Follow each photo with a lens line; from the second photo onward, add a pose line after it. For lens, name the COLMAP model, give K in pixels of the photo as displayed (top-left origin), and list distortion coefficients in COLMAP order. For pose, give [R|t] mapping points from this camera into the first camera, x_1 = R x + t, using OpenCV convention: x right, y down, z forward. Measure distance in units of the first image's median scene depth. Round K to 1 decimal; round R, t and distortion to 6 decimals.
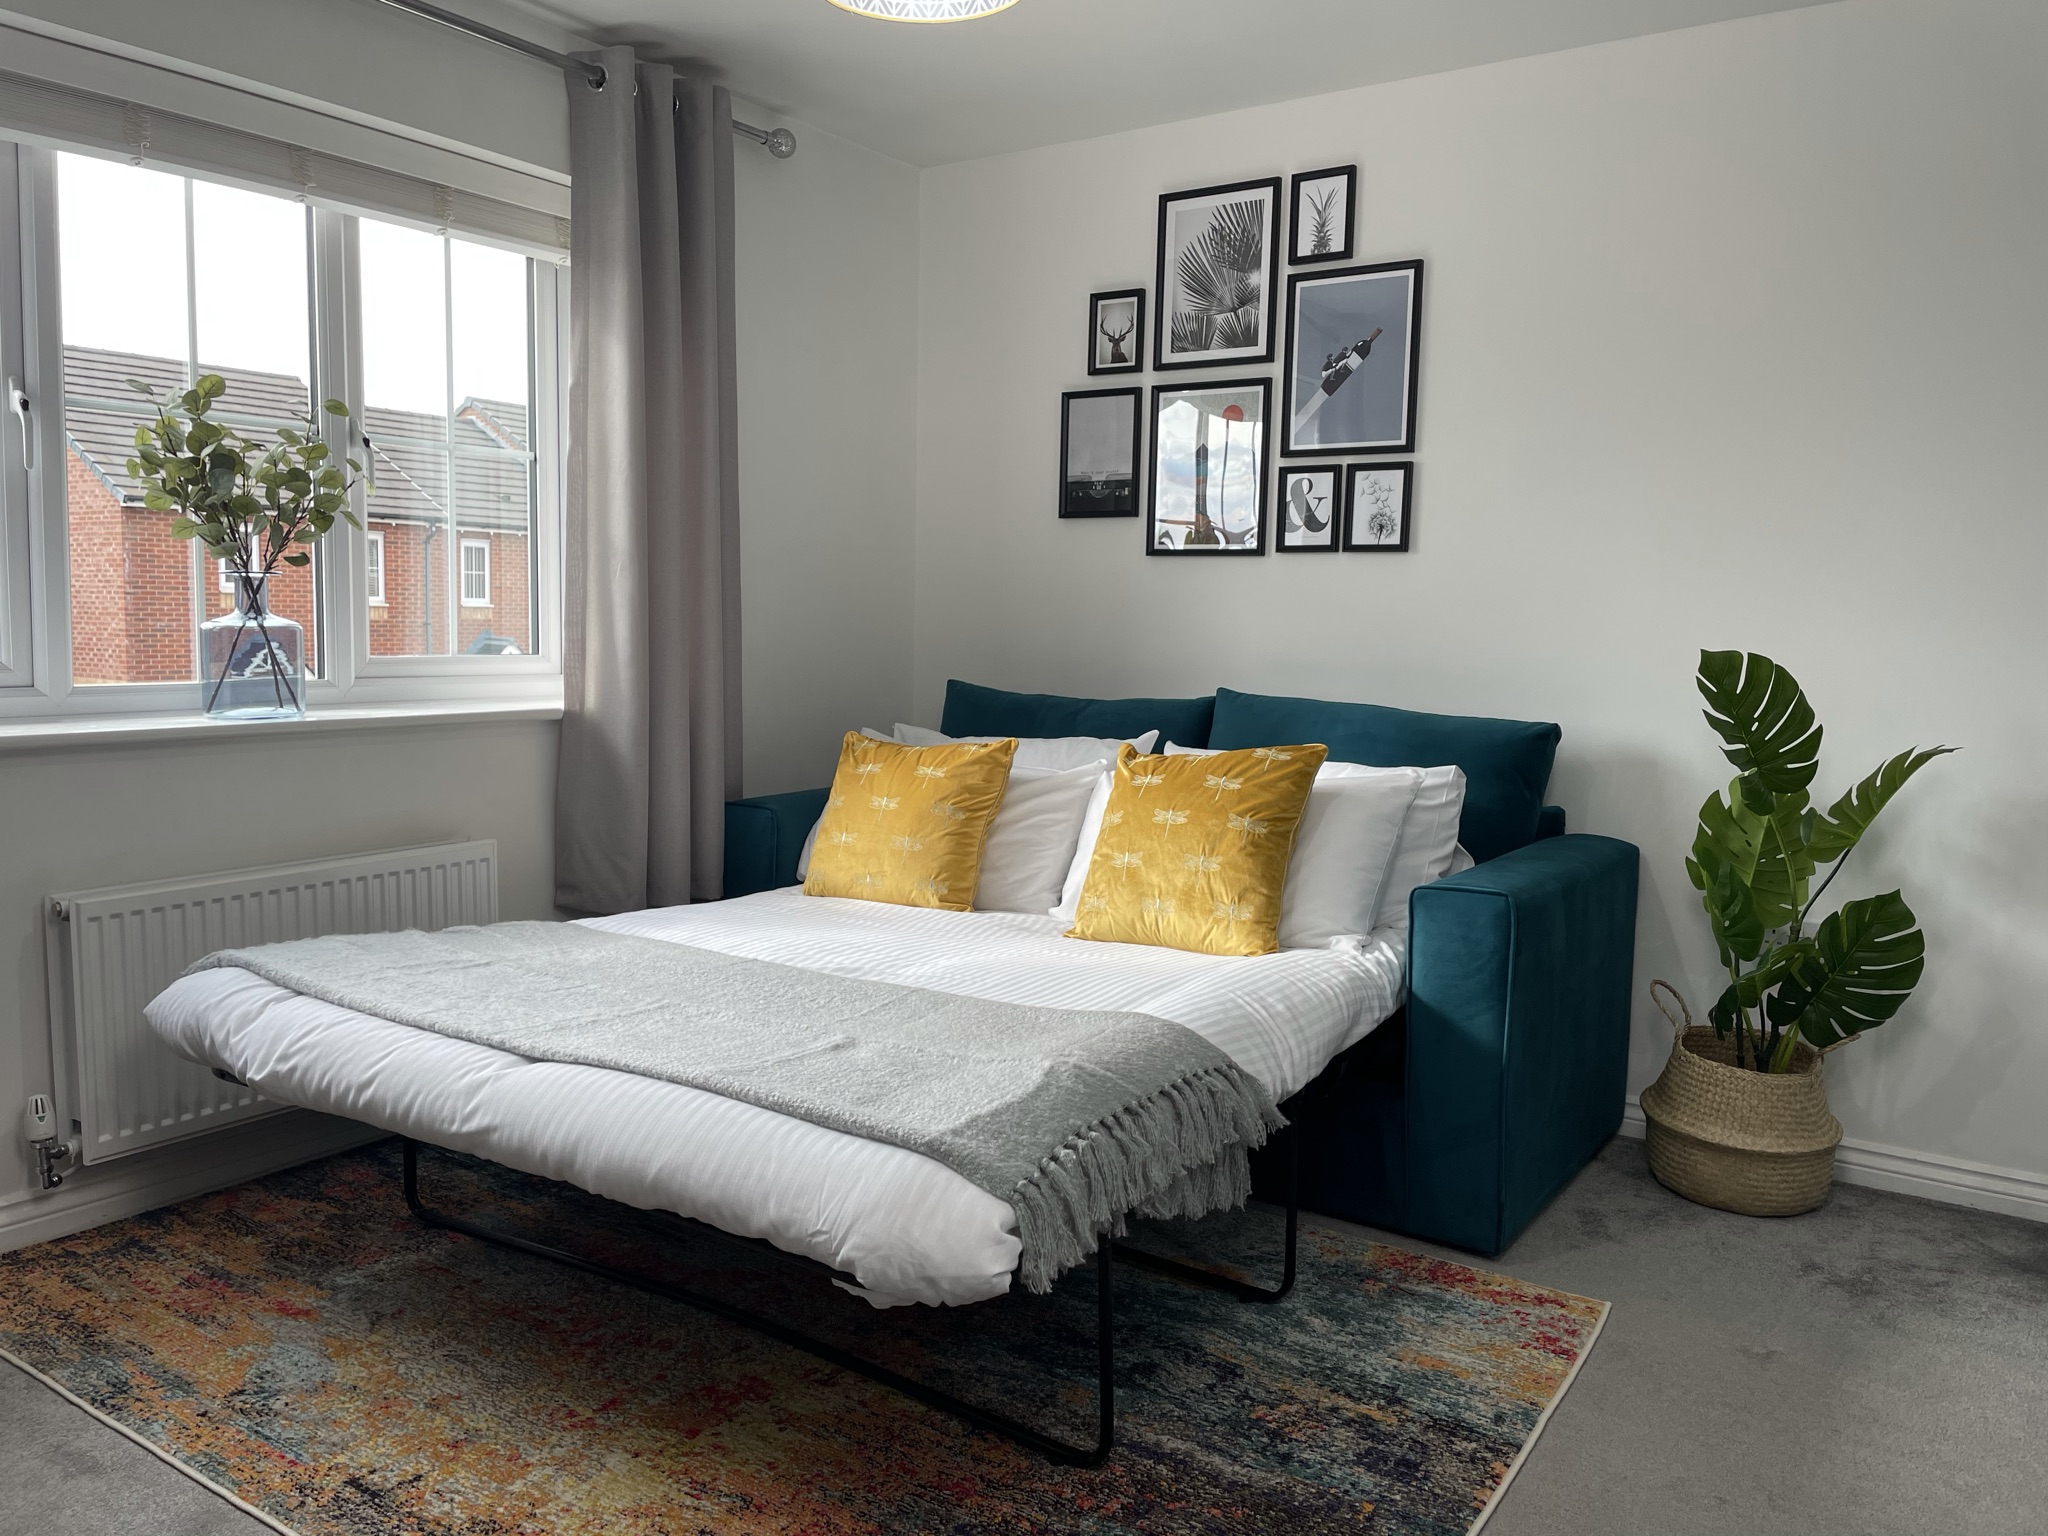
lens RADIAL K [[1581.7, 0, 1032.9], [0, 1581.7, 756.7], [0, 0, 1]] dist [0.066654, -0.013586]
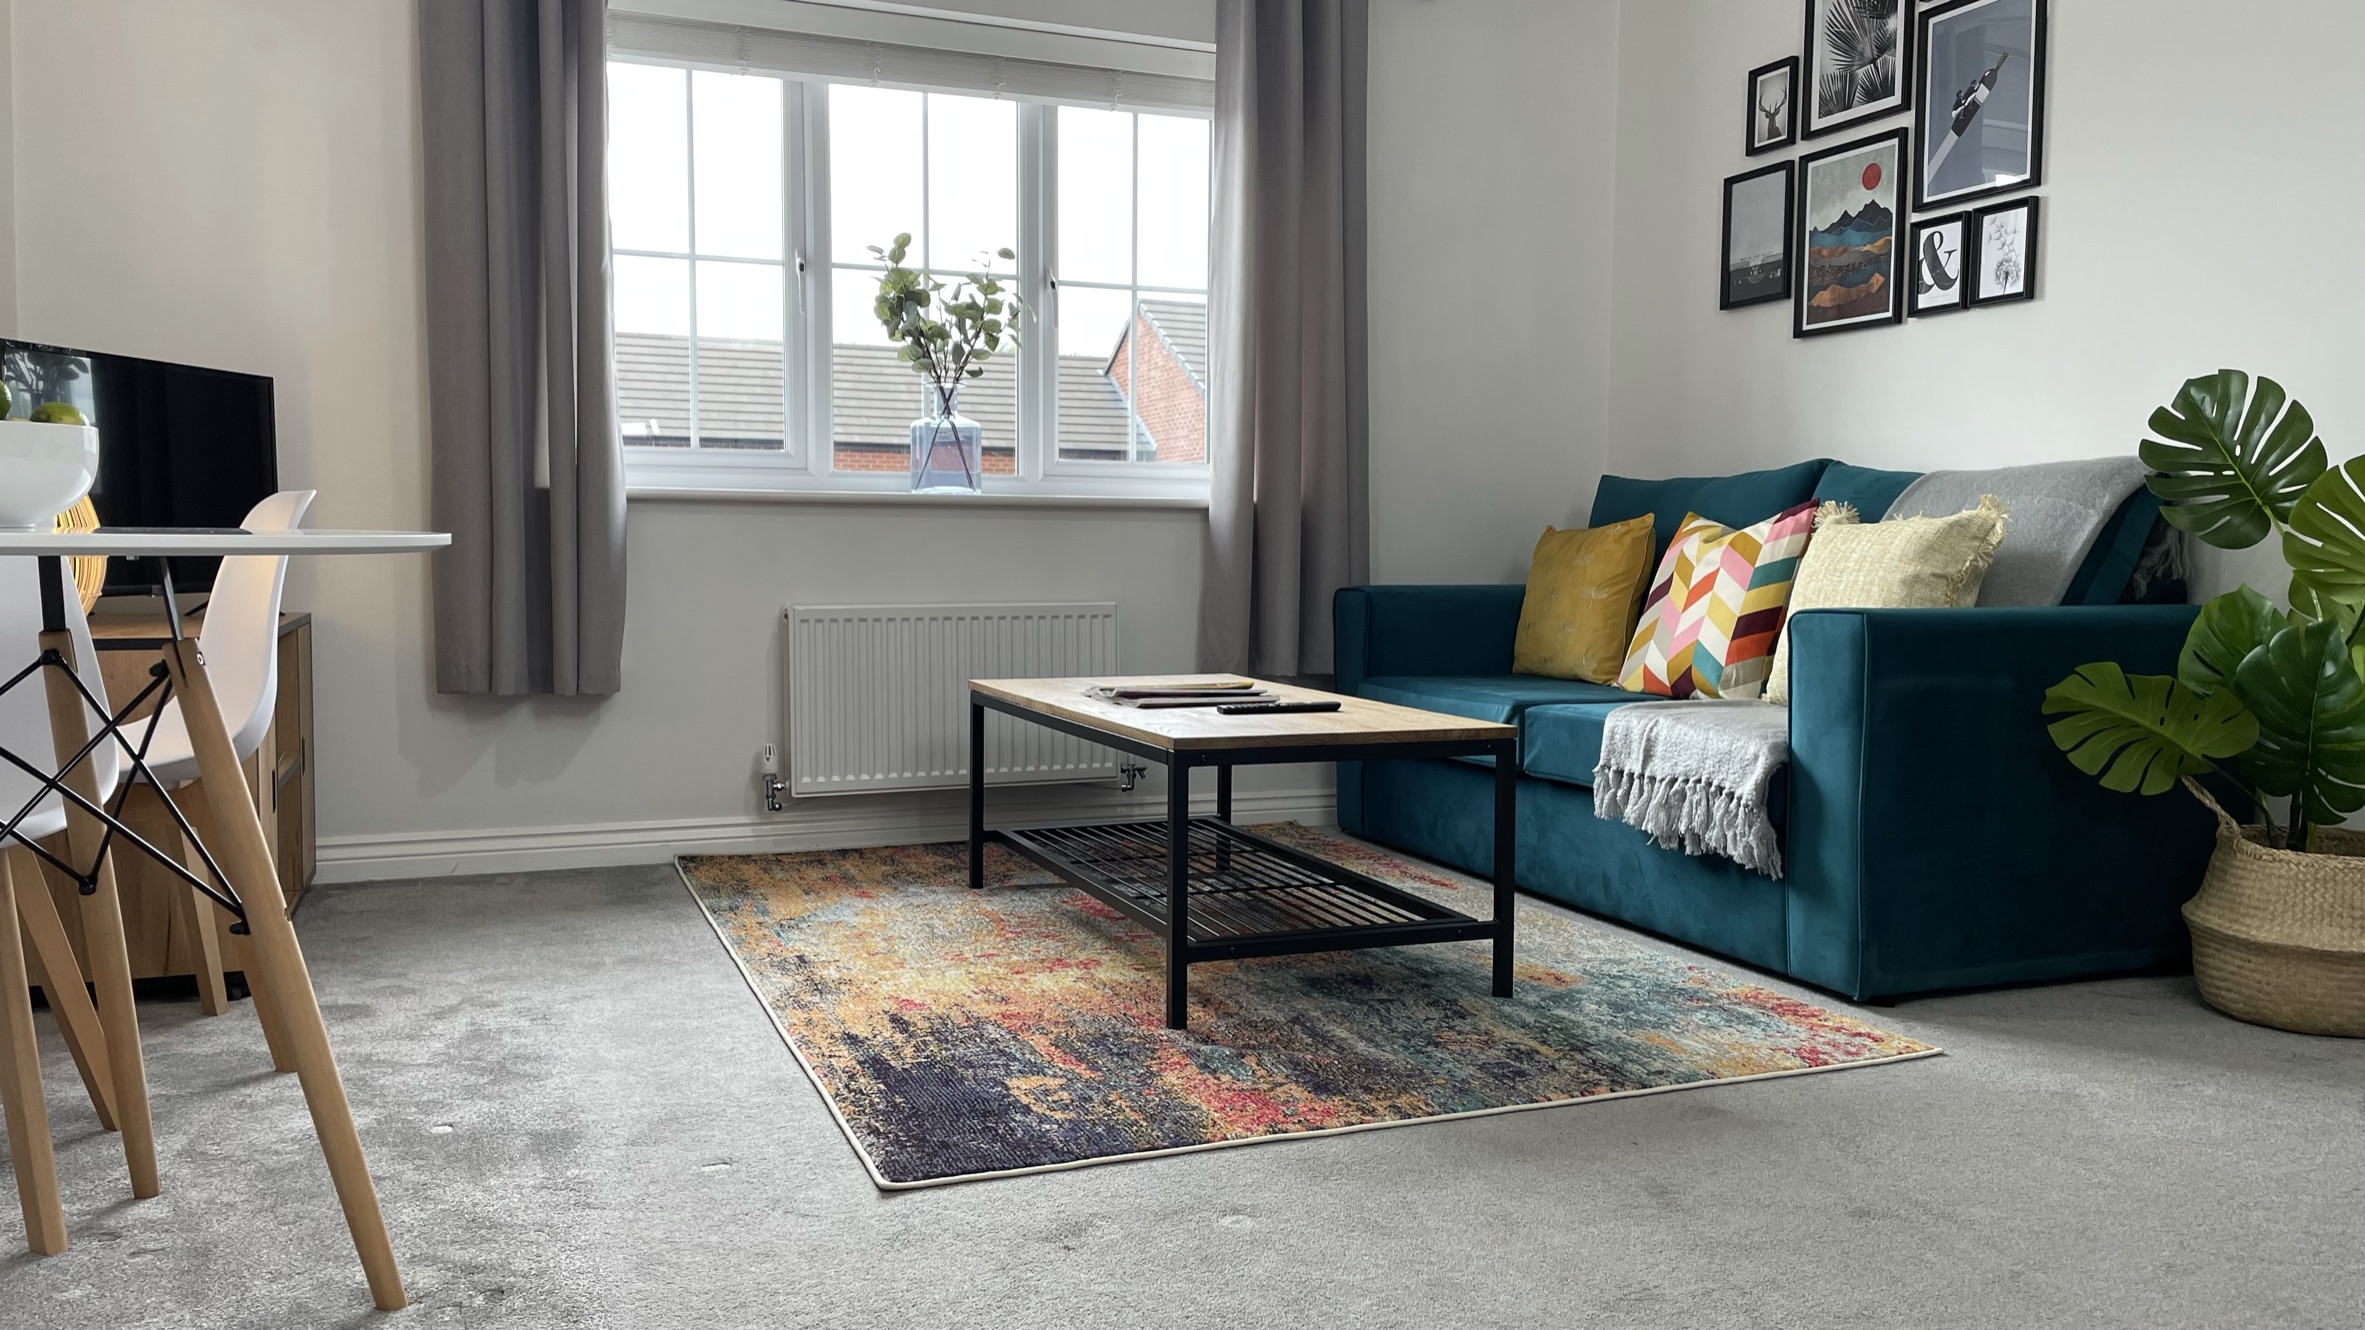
lens RADIAL K [[1789.4, 0, 1188.6], [0, 1789.4, 651.2], [0, 0, 1]] dist [0.094671, -0.117790]
pose [[0.832502, 0.017436, -0.553748, 0.391908], [-0.040547, 0.998742, -0.029511, 0.109756], [0.552536, 0.047020, 0.832161, -0.081562]]
